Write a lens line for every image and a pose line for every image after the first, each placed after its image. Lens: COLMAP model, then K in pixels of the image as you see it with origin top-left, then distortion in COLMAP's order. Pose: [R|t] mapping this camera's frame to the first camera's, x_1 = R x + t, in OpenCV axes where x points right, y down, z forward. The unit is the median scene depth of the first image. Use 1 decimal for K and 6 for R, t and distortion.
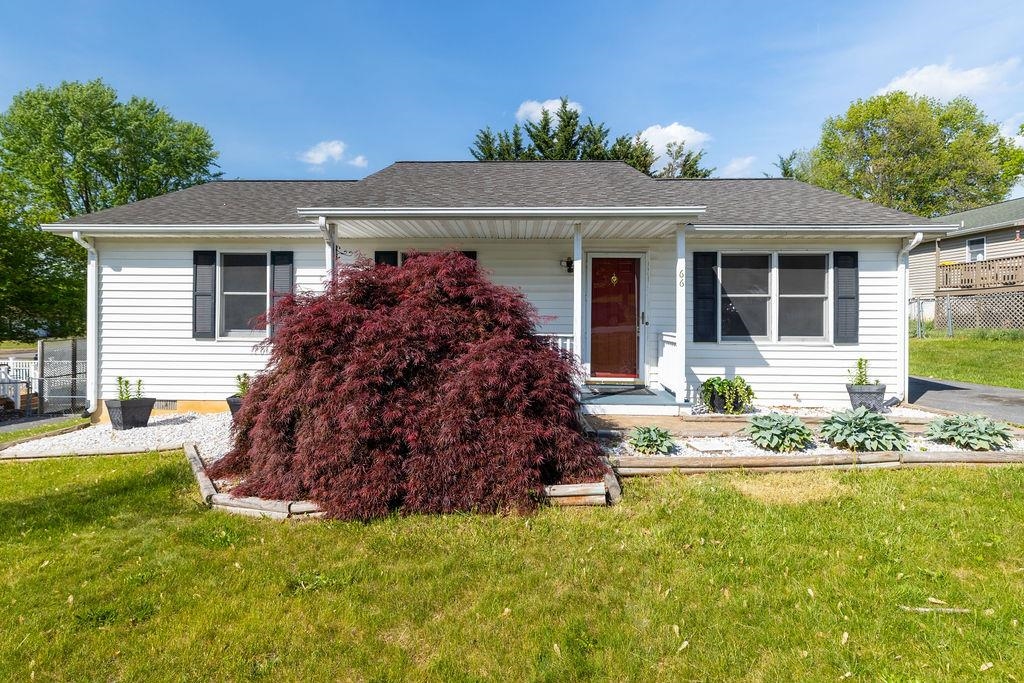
lens RADIAL K [[460.2, 0, 508.5], [0, 460.2, 317.2], [0, 0, 1]] dist [0.002541, -0.000121]
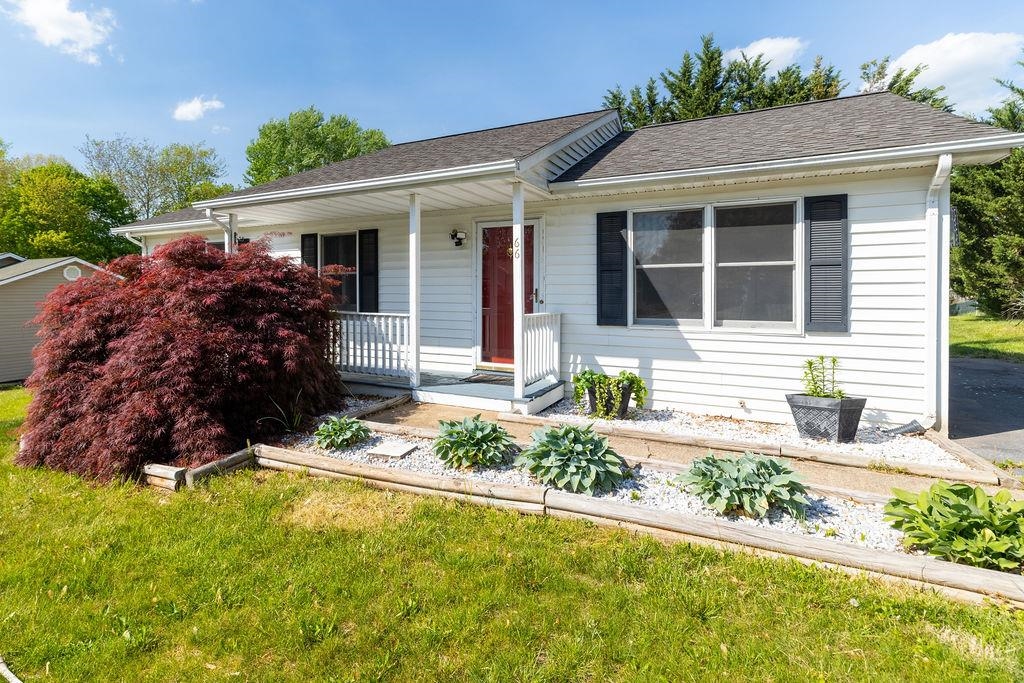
lens RADIAL K [[468.0, 0, 487.6], [0, 468.0, 299.4], [0, 0, 1]] dist [-0.004267, -0.000690]
pose [[0.909337, 0.001759, -0.416056, 0.565773], [0.004625, 0.999887, 0.014336, -0.003770], [0.416034, -0.014961, 0.909226, 0.176398]]
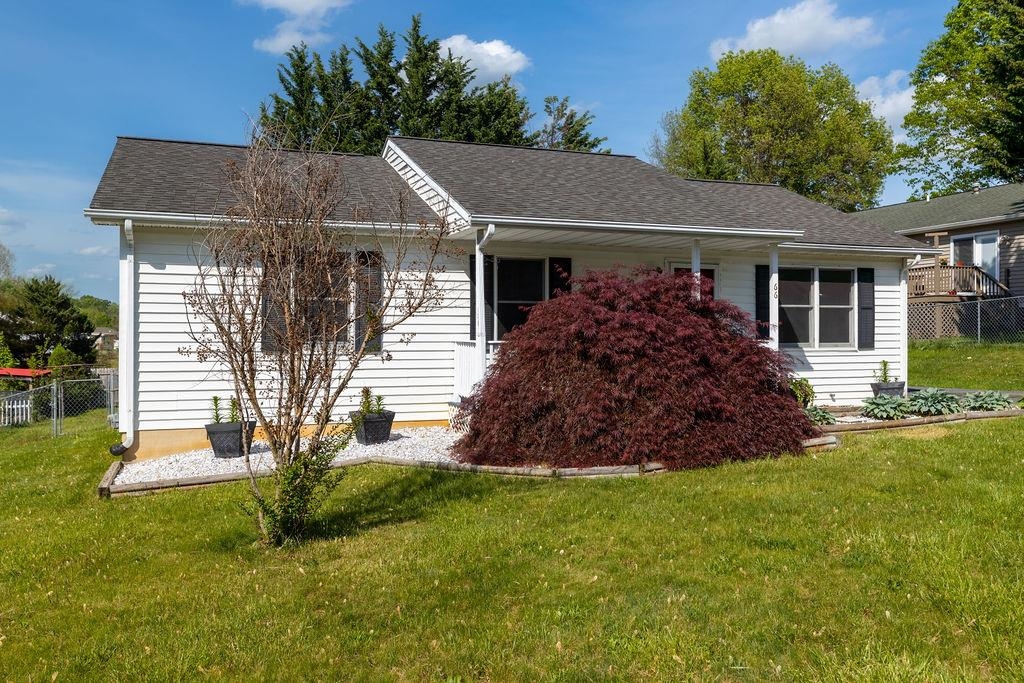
lens RADIAL K [[725.2, 0, 493.2], [0, 725.2, 335.1], [0, 0, 1]] dist [0.011959, -0.000713]
pose [[0.940297, -0.005795, 0.340306, -0.744758], [0.005635, 0.999983, 0.001457, 0.015551], [-0.340308, 0.000548, 0.940314, -0.375769]]
